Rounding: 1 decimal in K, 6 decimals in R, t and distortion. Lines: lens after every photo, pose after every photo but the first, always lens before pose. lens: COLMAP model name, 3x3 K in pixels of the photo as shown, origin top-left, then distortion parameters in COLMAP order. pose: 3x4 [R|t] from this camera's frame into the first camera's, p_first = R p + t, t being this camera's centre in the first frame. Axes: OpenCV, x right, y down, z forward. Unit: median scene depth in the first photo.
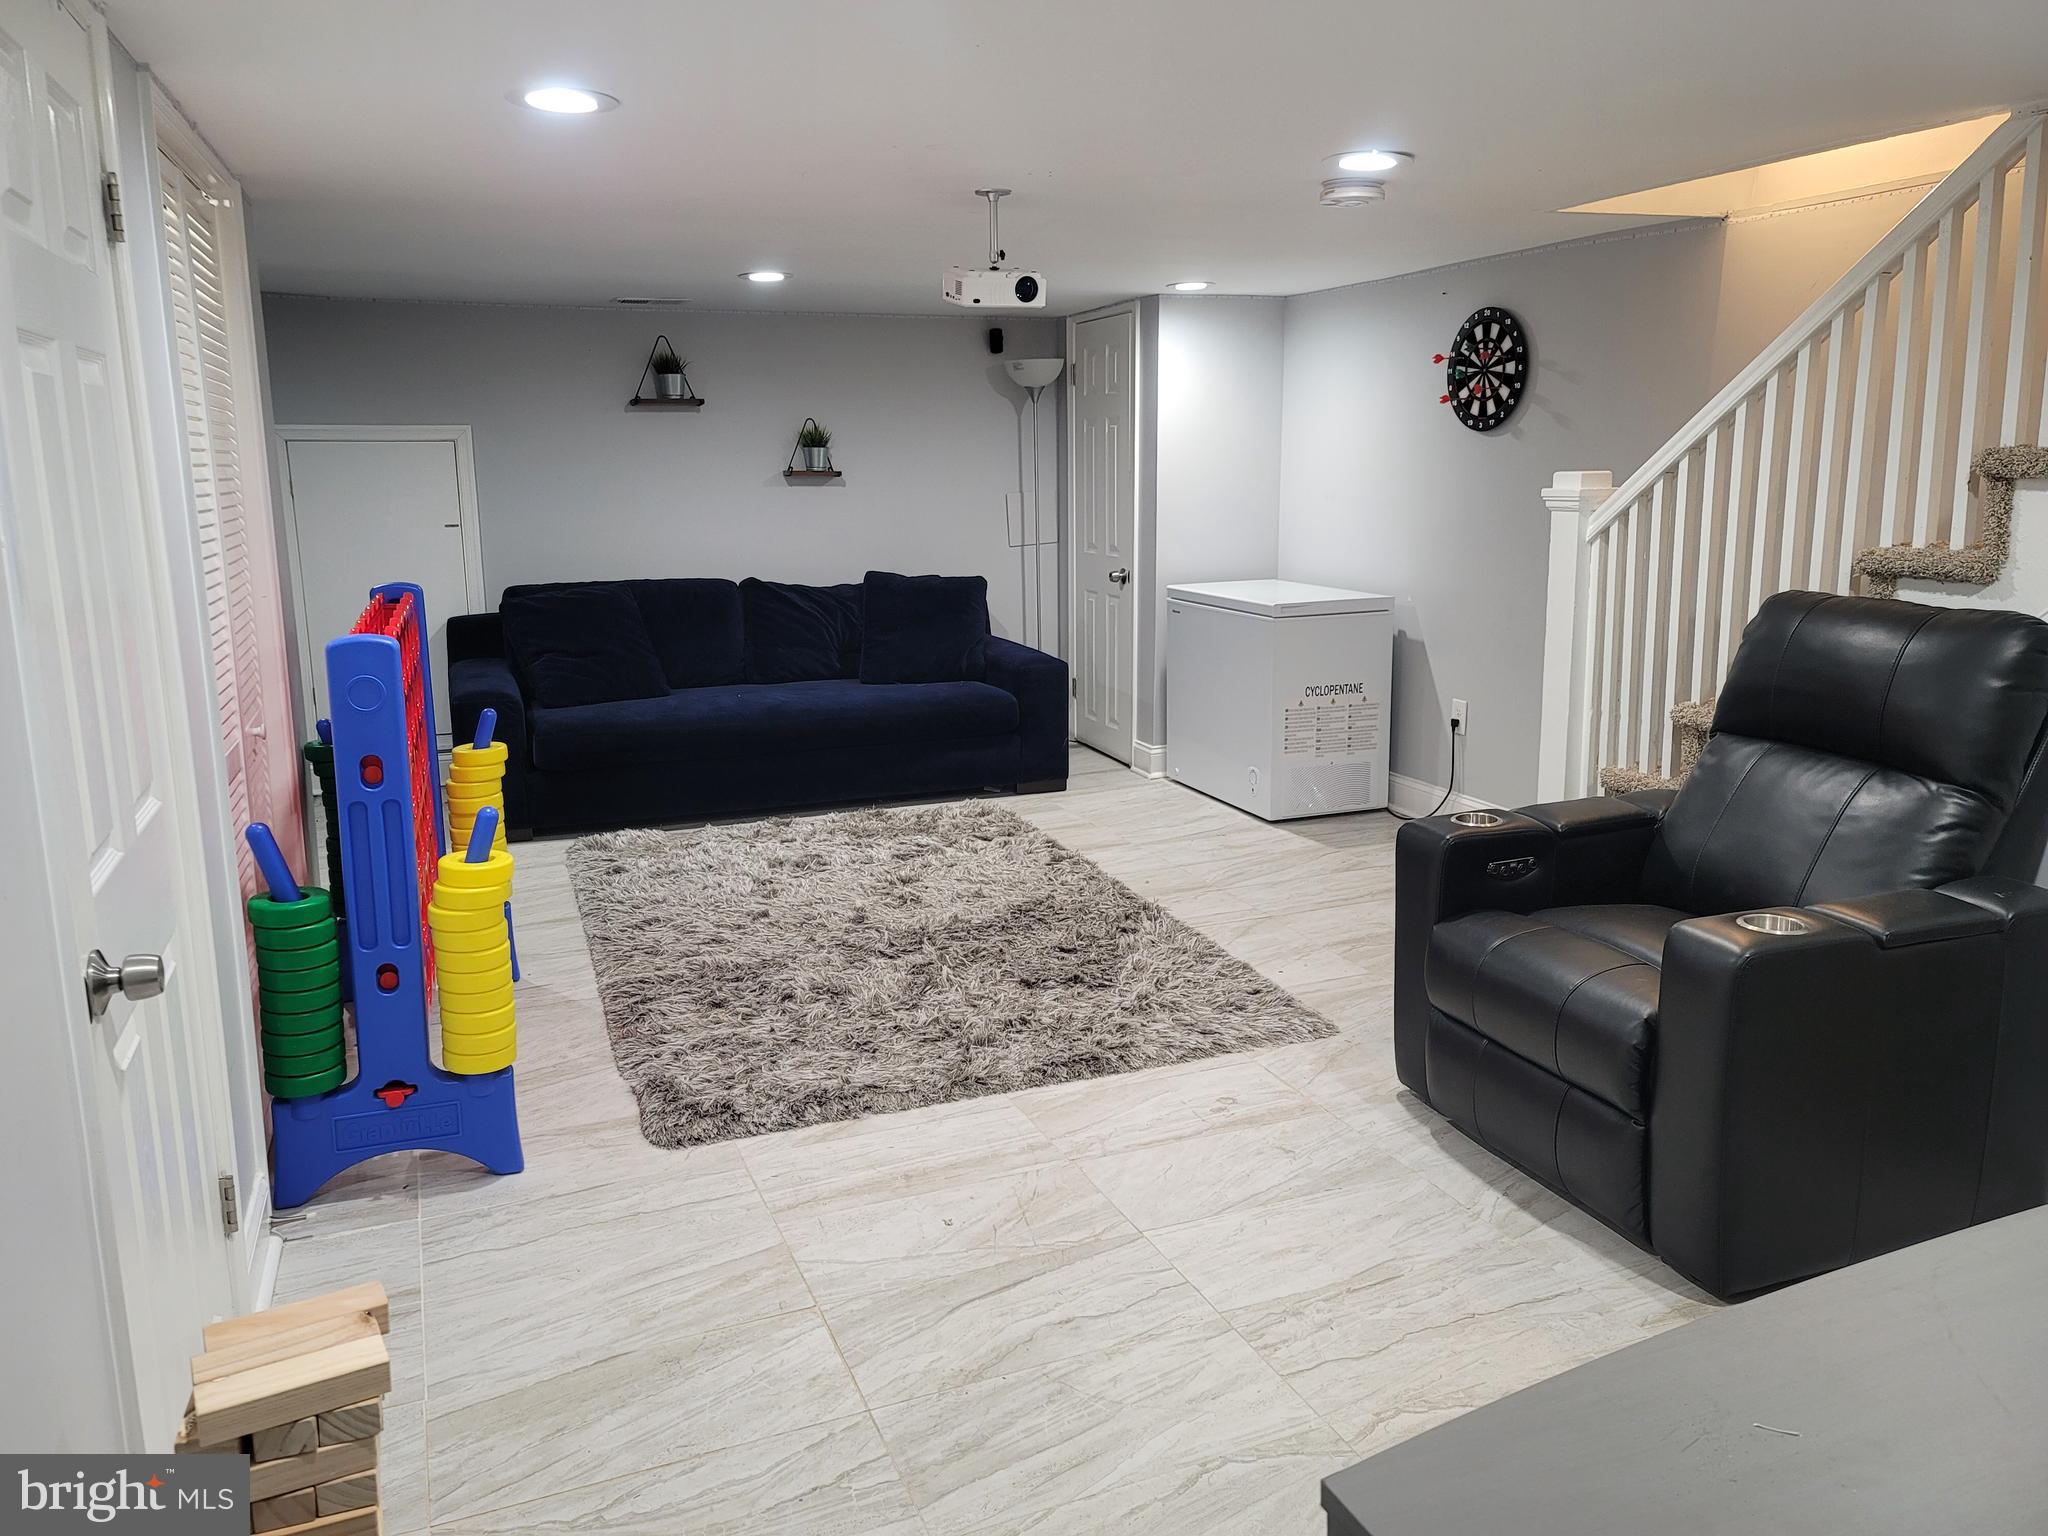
lens RADIAL K [[1521.6, 0, 1024.0], [0, 1521.6, 768.0], [0, 0, 1]] dist [0.038067, -0.002336]
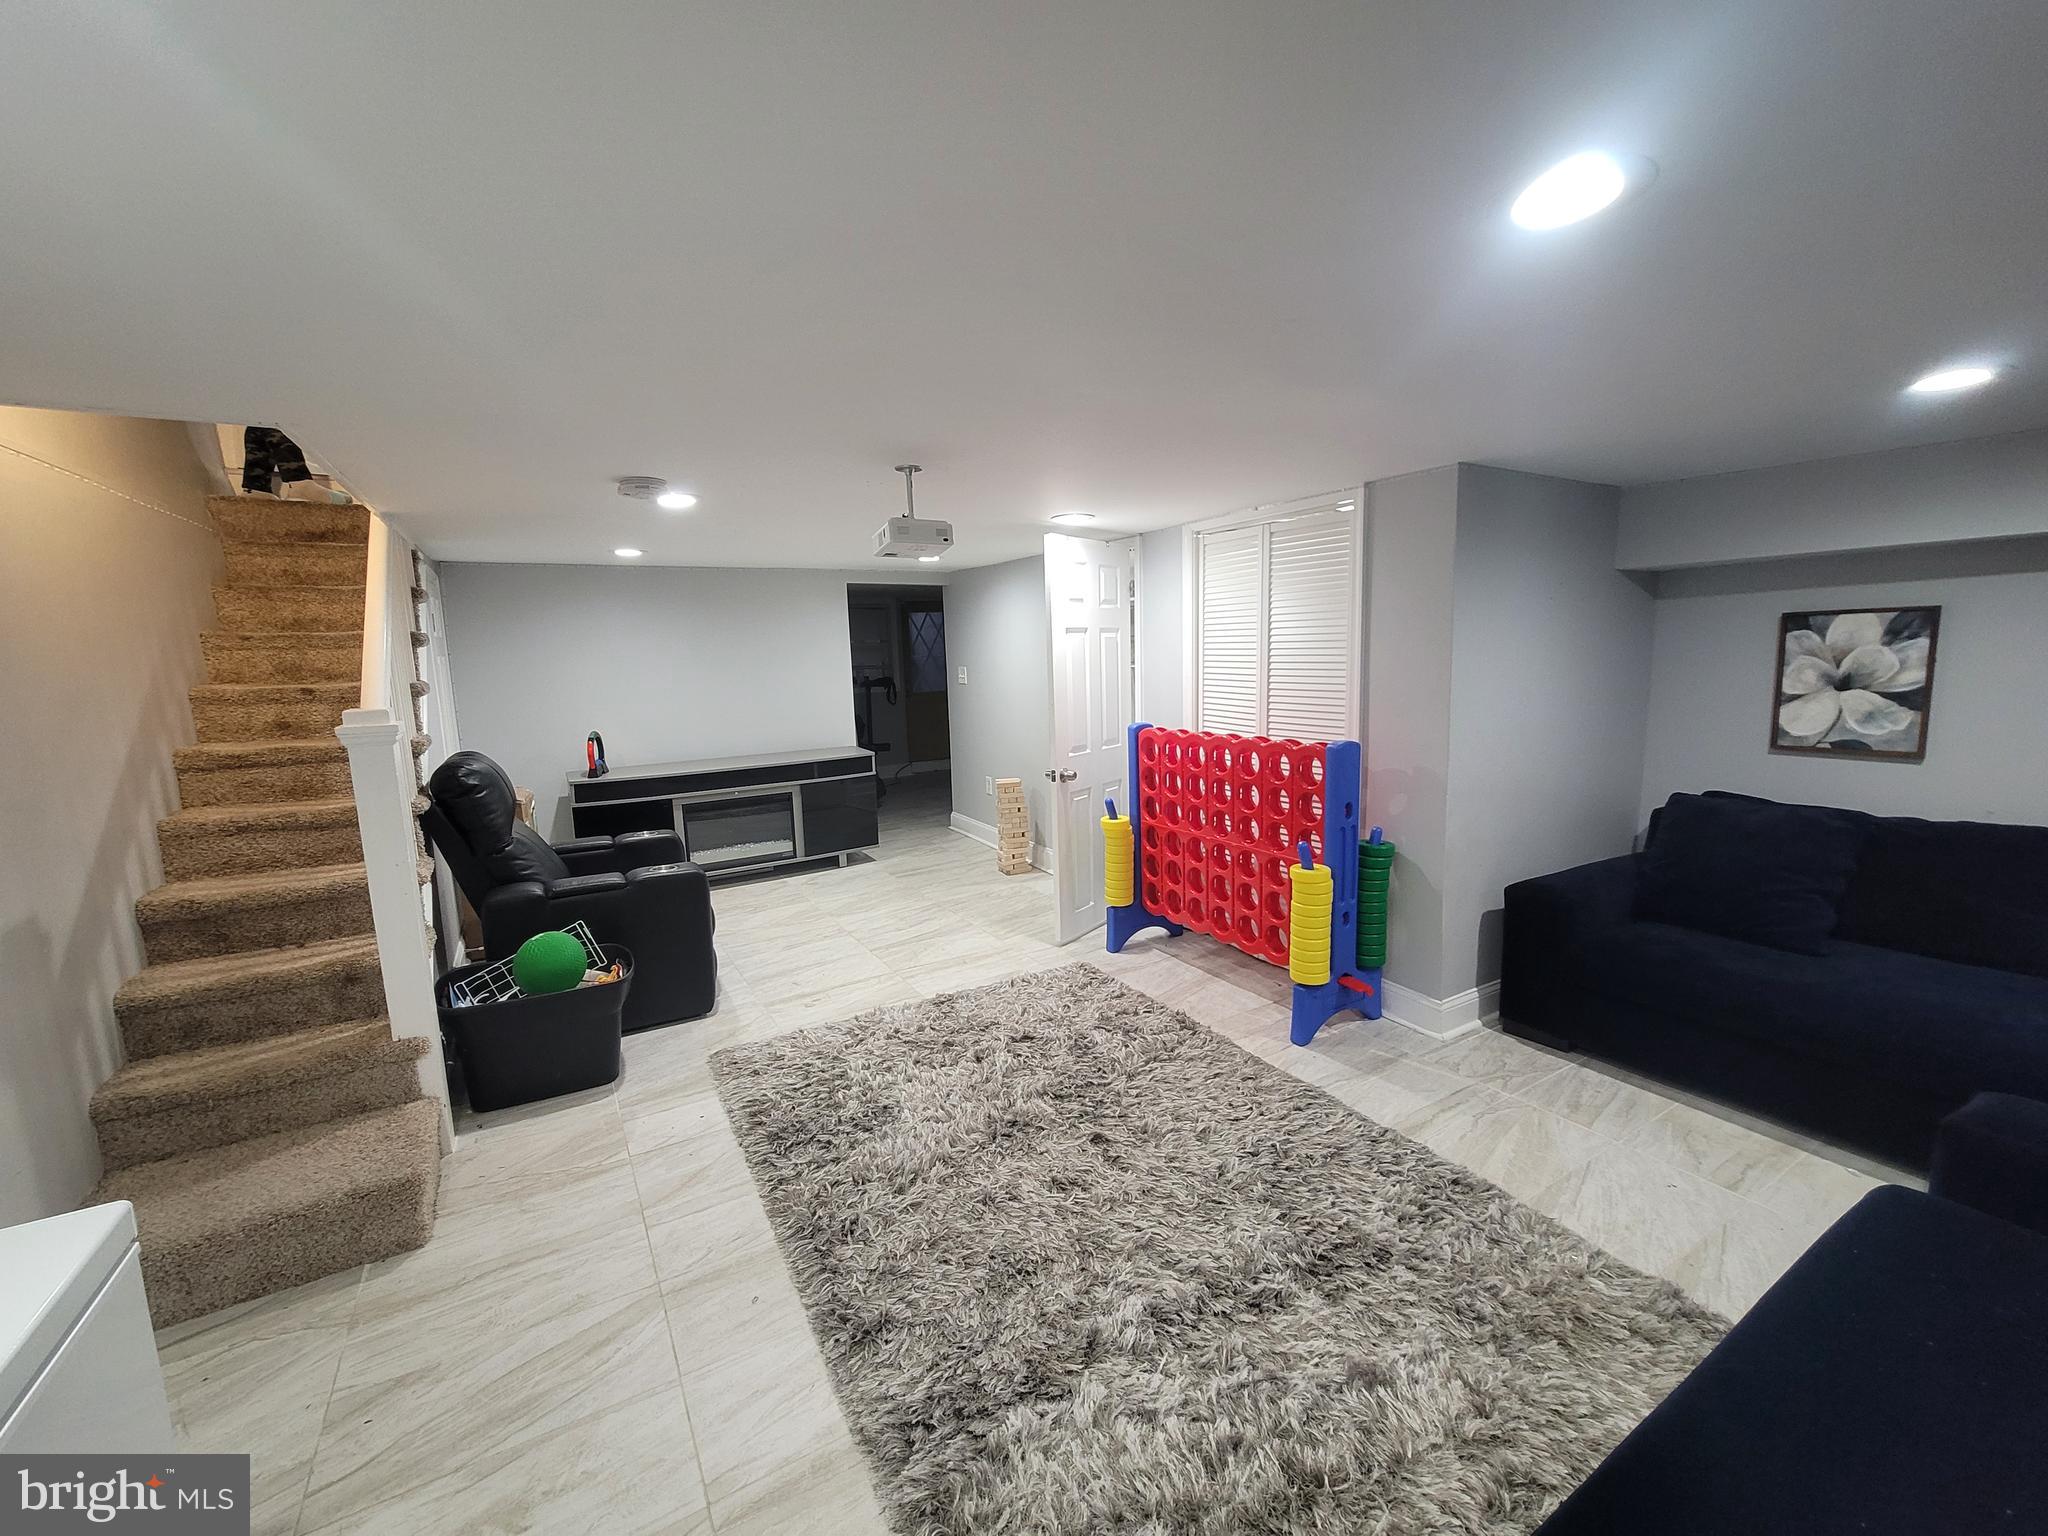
lens RADIAL K [[843.1, 0, 1025.7], [0, 843.1, 777.1], [0, 0, 1]] dist [-0.001910, 0.000504]
pose [[-0.987874, 0.060165, -0.143127, 0.000567], [0.006608, 0.937321, 0.348403, -0.478541], [0.155117, 0.343233, -0.926353, 2.221108]]
